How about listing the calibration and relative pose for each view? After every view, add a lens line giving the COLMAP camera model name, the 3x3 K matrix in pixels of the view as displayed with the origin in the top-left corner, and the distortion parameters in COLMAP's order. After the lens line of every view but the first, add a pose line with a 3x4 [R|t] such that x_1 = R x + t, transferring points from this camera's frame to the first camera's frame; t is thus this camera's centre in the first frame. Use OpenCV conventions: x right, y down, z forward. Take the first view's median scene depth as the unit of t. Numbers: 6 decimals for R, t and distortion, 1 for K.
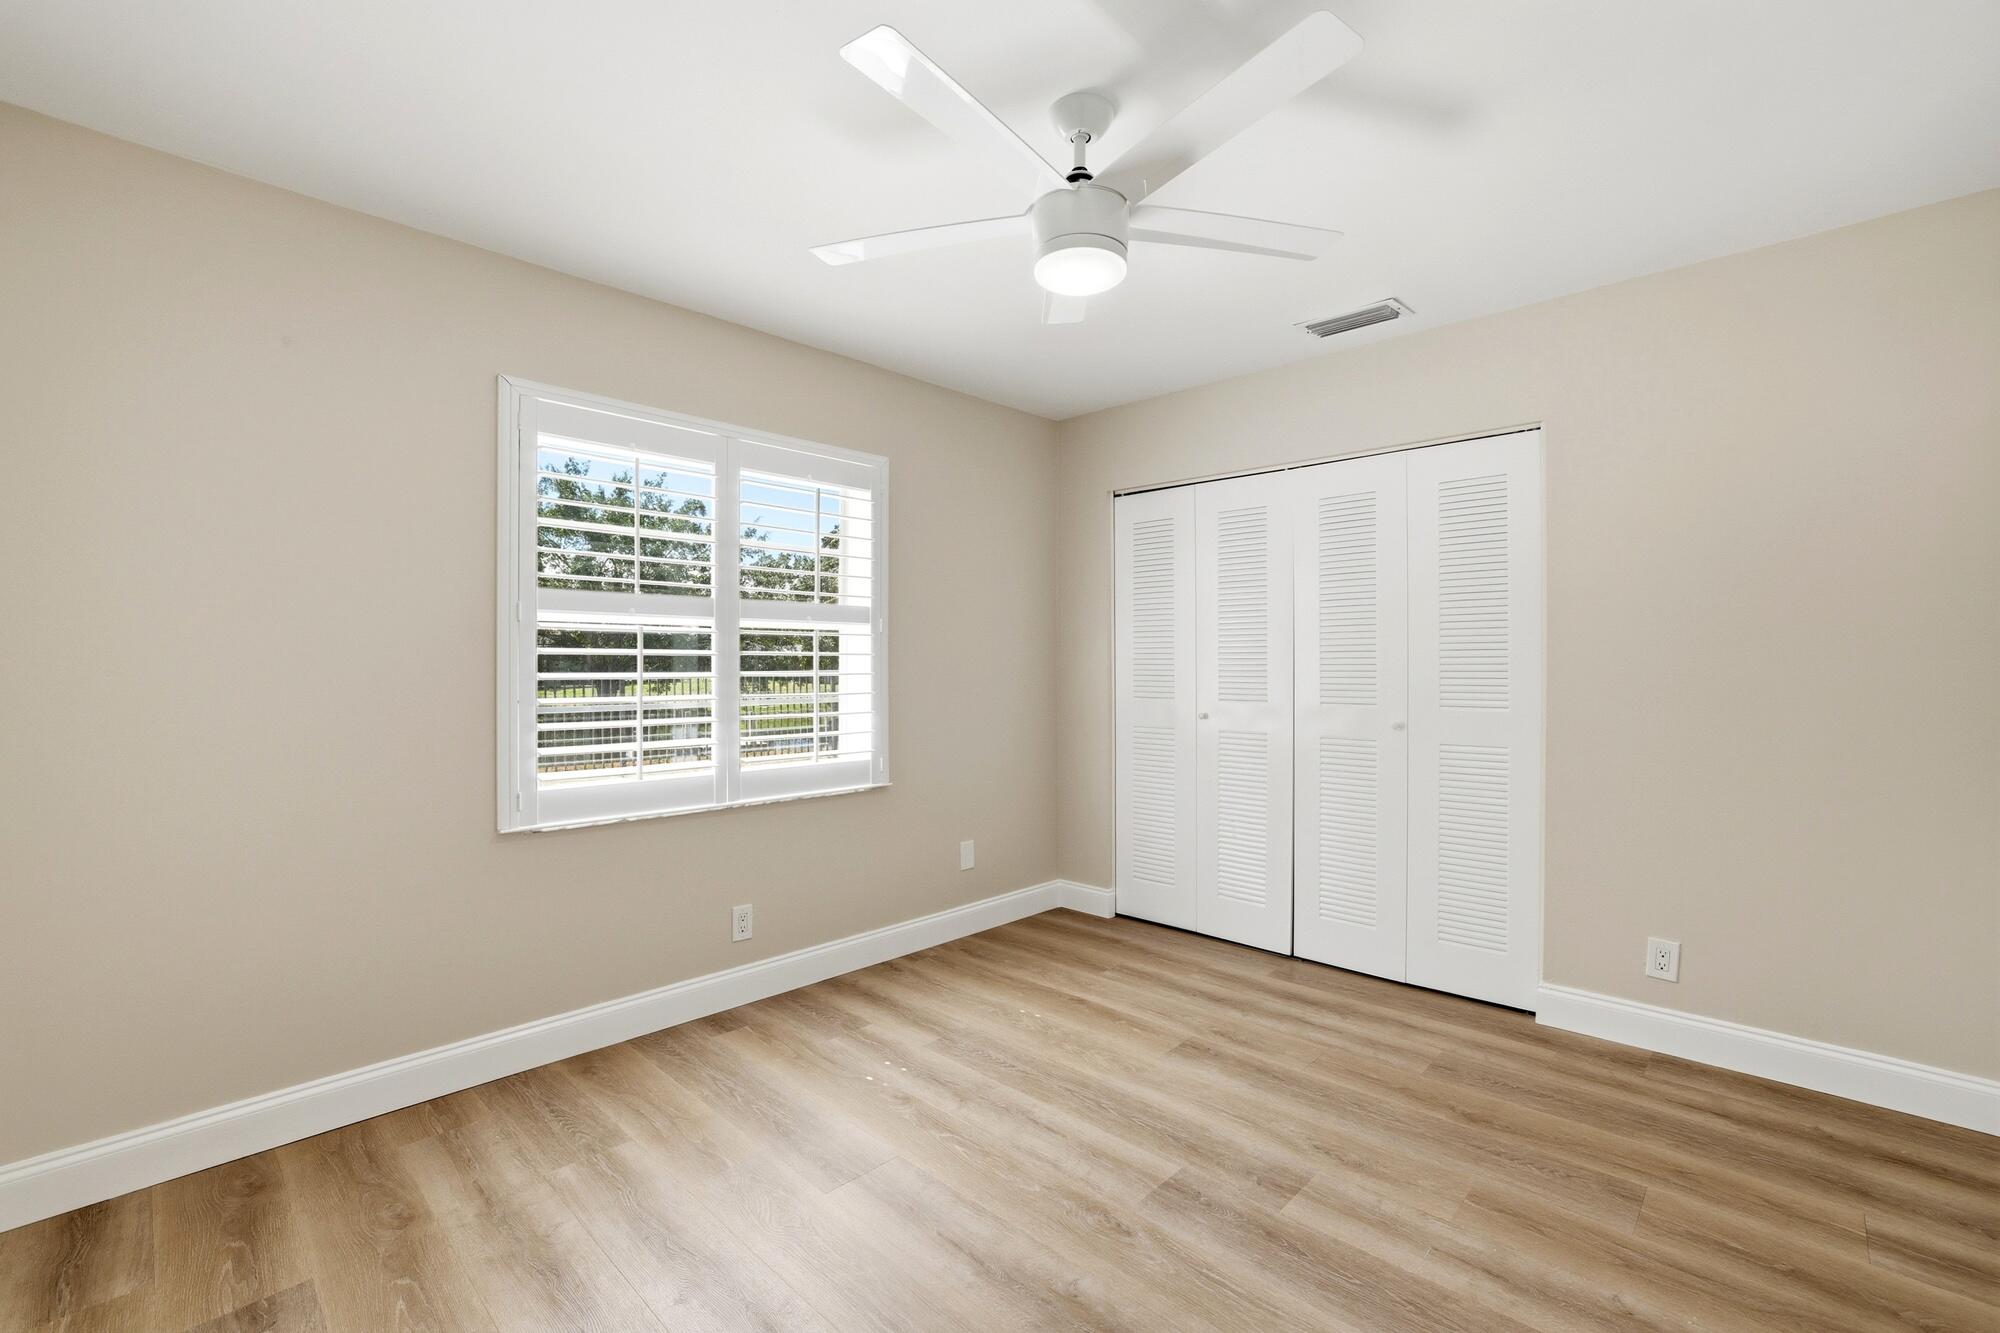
lens RADIAL K [[869.4, 0, 988.4], [0, 869.4, 673.1], [0, 0, 1]] dist [-0.023070, 0.000832]
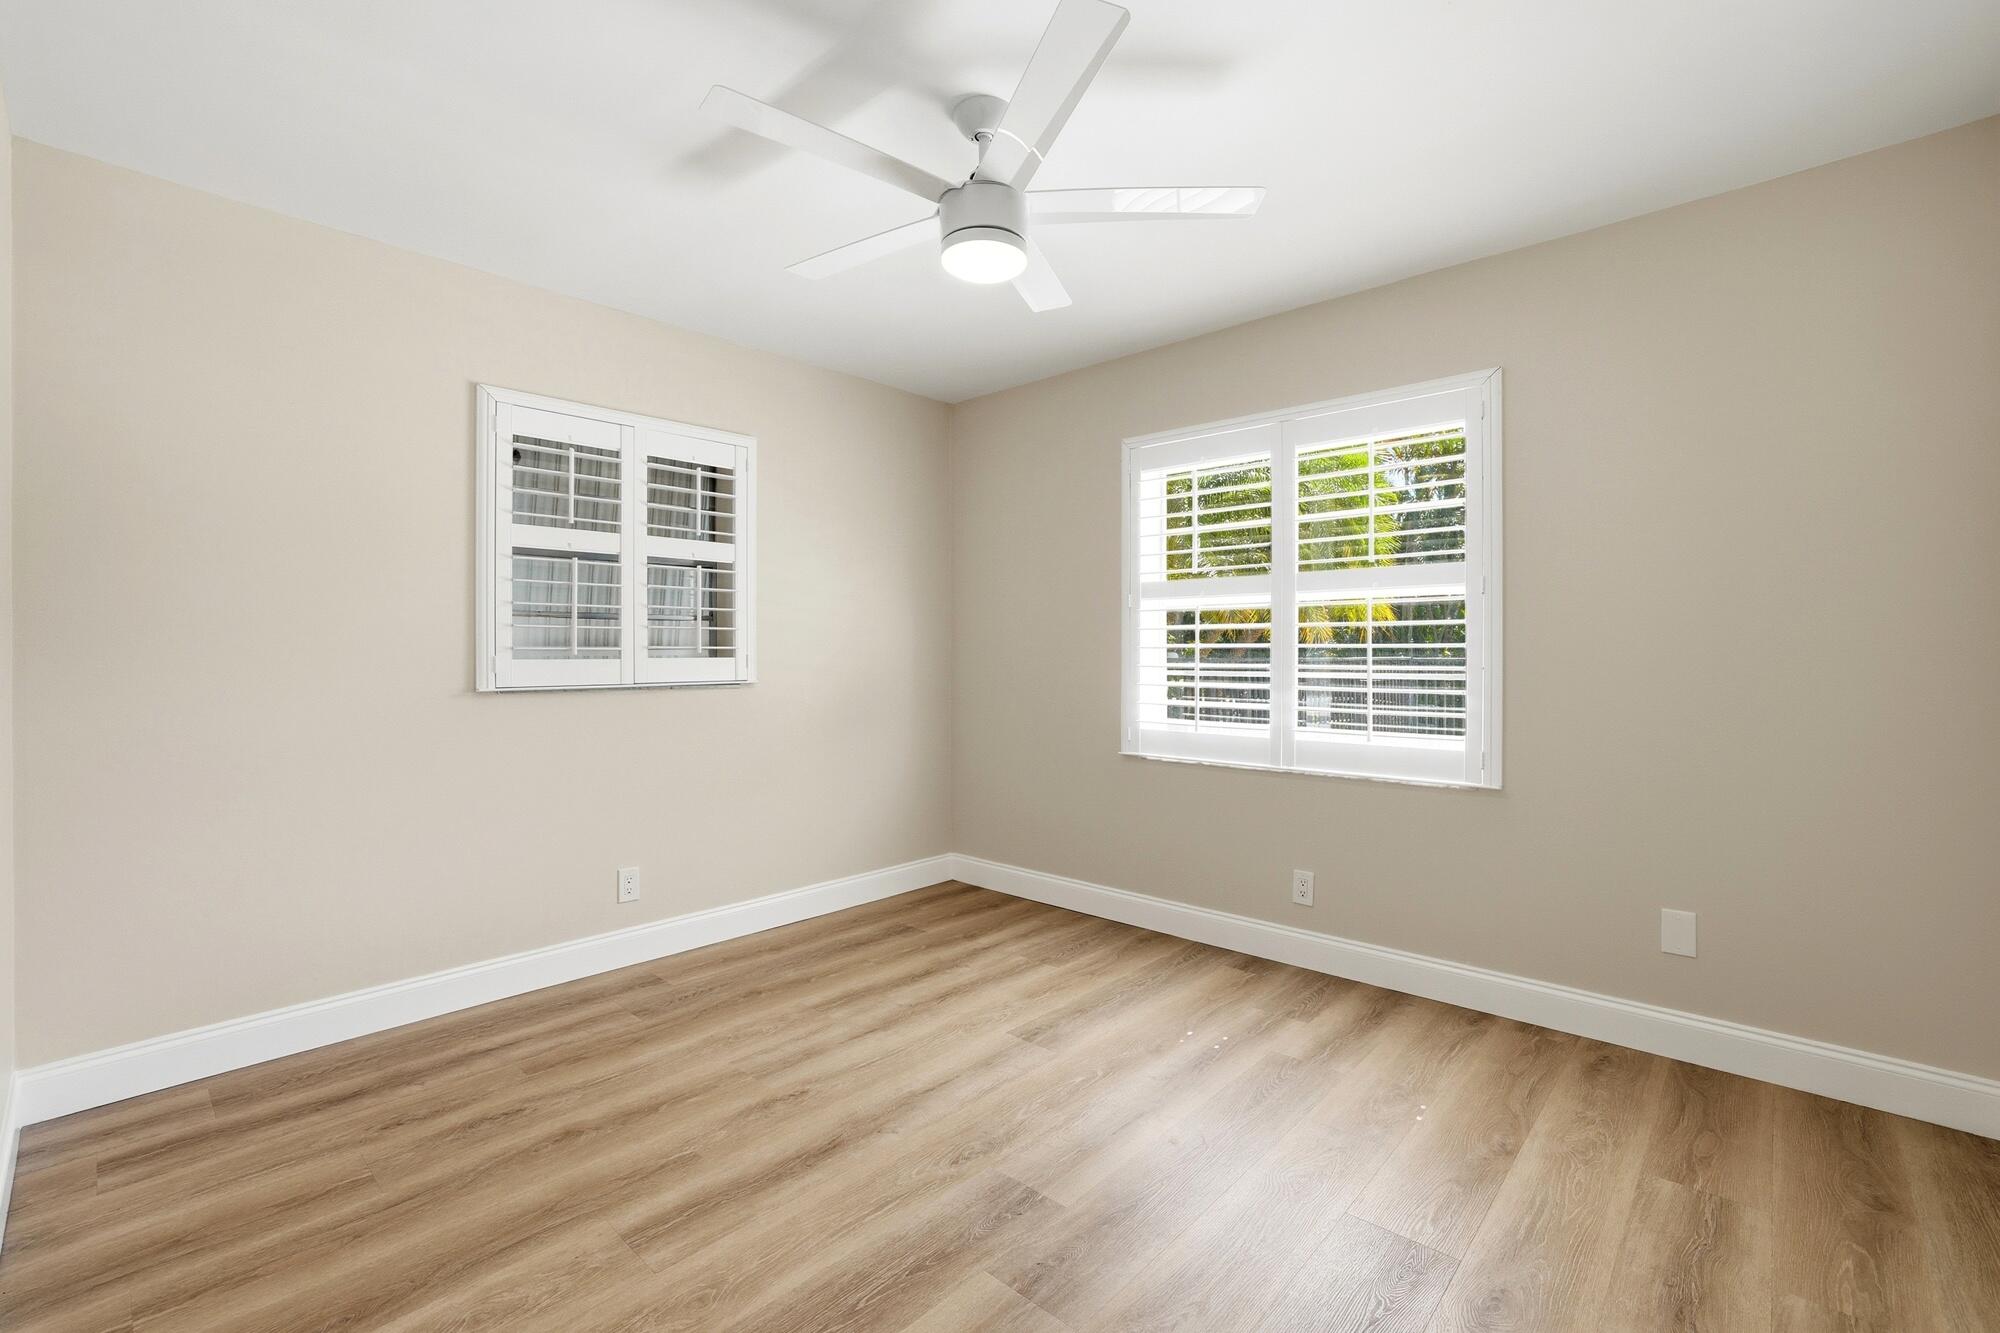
lens RADIAL K [[869.4, 0, 989.4], [0, 869.4, 660.7], [0, 0, 1]] dist [-0.023070, 0.000832]
pose [[0.020593, 0.015103, -0.999674, 0.780215], [-0.003903, 0.999879, 0.015026, 0.005848], [0.999780, 0.003592, 0.020649, 0.647948]]
